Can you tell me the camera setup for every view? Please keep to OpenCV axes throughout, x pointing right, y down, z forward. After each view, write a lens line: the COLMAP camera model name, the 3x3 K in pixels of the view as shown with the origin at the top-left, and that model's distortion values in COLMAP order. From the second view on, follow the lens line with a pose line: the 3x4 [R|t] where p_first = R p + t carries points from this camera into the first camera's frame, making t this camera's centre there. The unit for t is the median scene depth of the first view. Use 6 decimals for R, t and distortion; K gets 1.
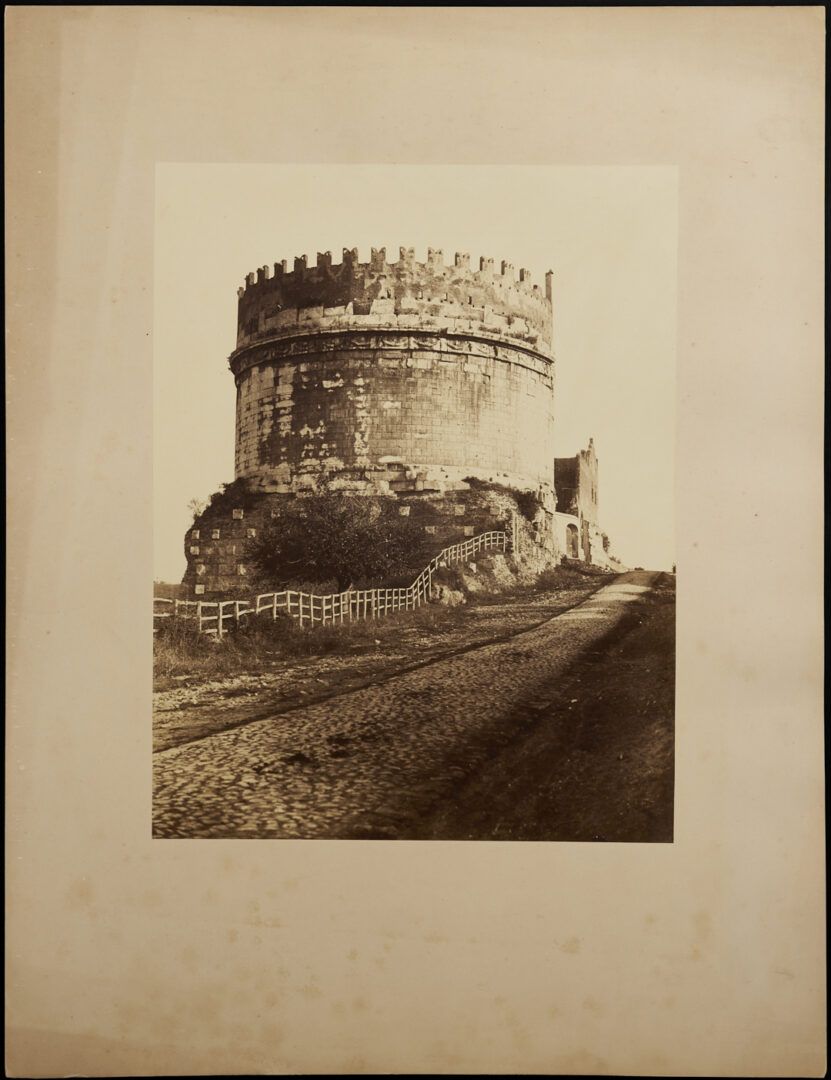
lens RADIAL K [[3038.7, 0, 416.7], [0, 3038.7, 539.6], [0, 0, 1]] dist [-0.164630, 0.000000]
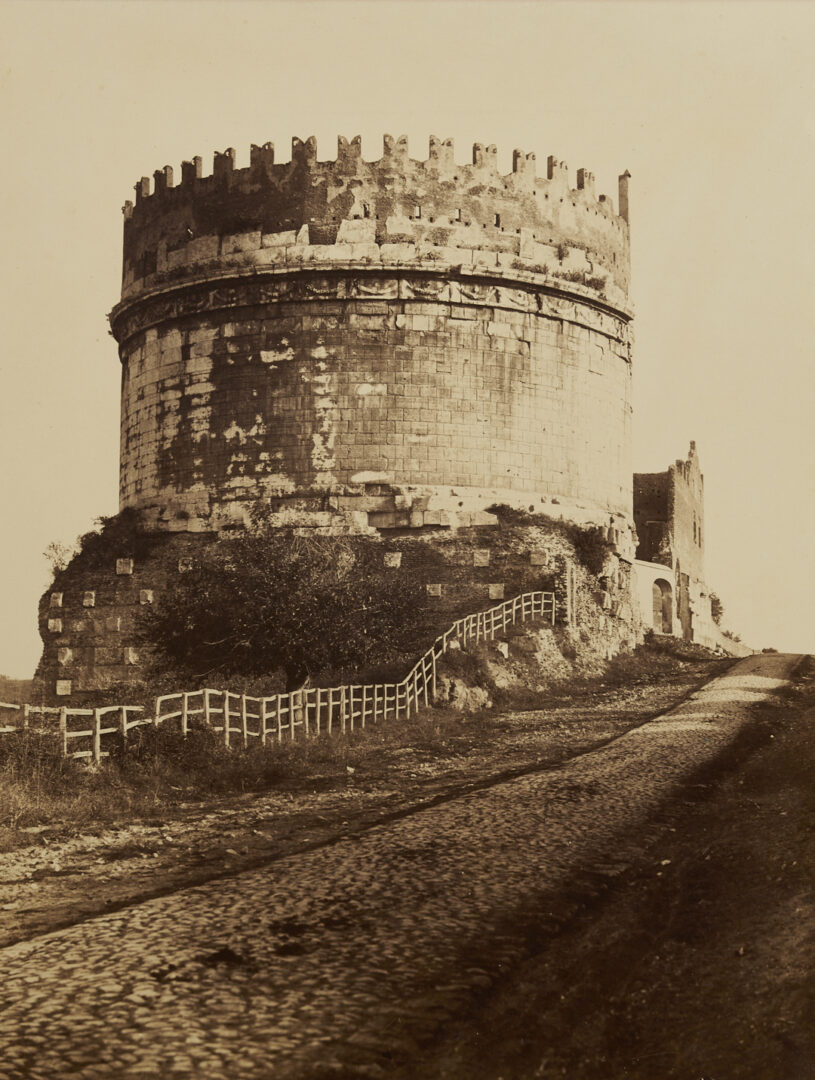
lens RADIAL K [[2835.0, 0, 406.4], [0, 2835.0, 539.2], [0, 0, 1]] dist [-0.080449, 0.000000]
pose [[0.999465, -0.005240, 0.032283, -0.019962], [0.005867, 0.999795, -0.019378, -0.002382], [-0.032174, 0.019557, 0.999291, 0.418926]]
